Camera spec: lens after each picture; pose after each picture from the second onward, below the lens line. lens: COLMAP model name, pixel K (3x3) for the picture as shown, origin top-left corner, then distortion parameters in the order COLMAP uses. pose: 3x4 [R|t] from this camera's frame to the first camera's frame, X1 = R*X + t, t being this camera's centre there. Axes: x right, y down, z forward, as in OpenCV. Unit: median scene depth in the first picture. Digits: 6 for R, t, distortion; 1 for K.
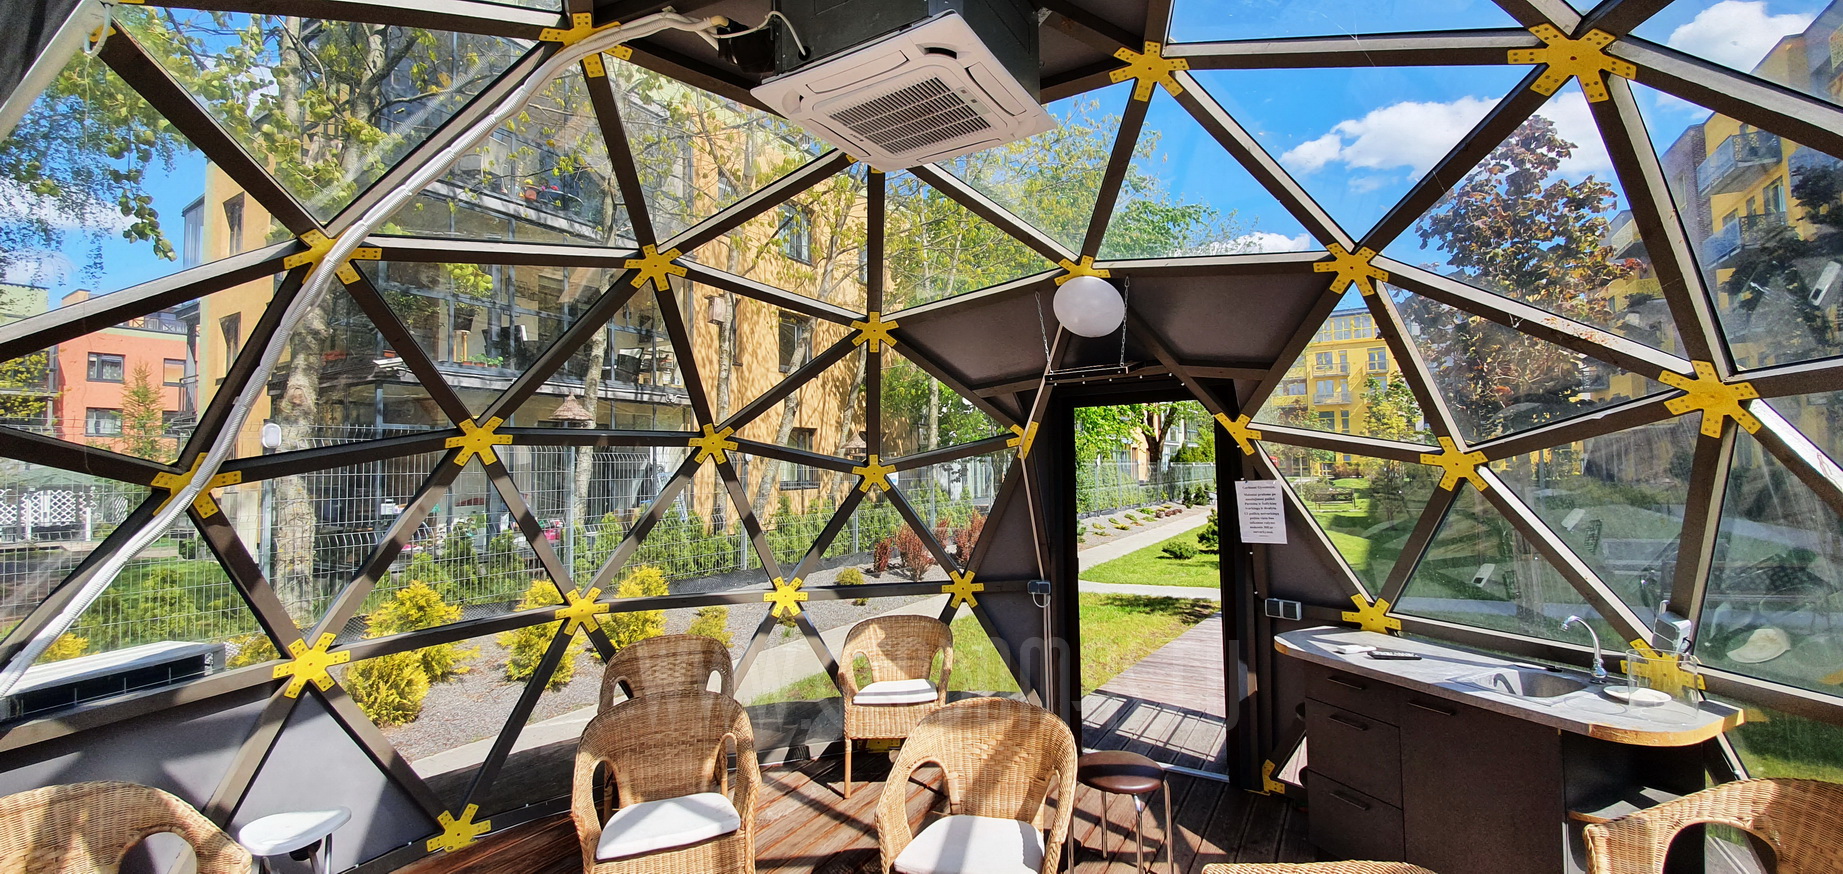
lens RADIAL K [[770.8, 0, 921.5], [0, 770.8, 437.0], [0, 0, 1]] dist [-0.000984, -0.000044]
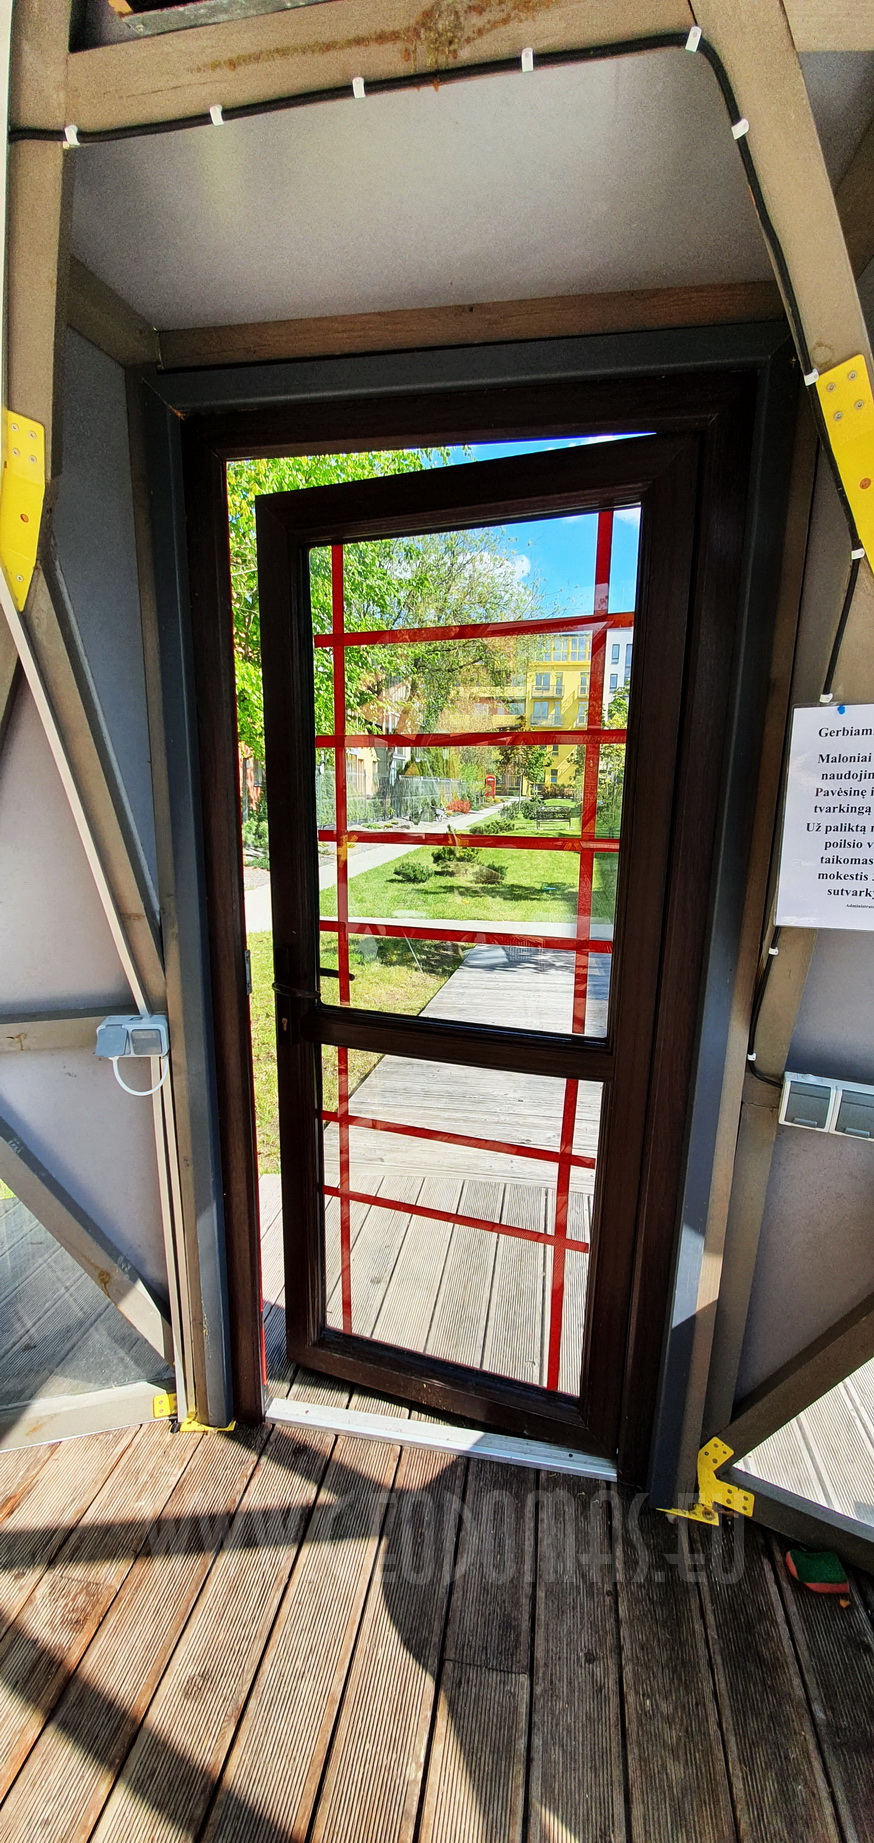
lens RADIAL K [[658.9, 0, 437.0], [0, 658.9, 921.5], [0, 0, 1]] dist [-0.000287, -0.000011]
pose [[0.923931, -0.043032, 0.380130, 0.074208], [-0.047383, 0.973130, 0.225329, 0.032068], [-0.379613, -0.226200, 0.897066, 0.308727]]
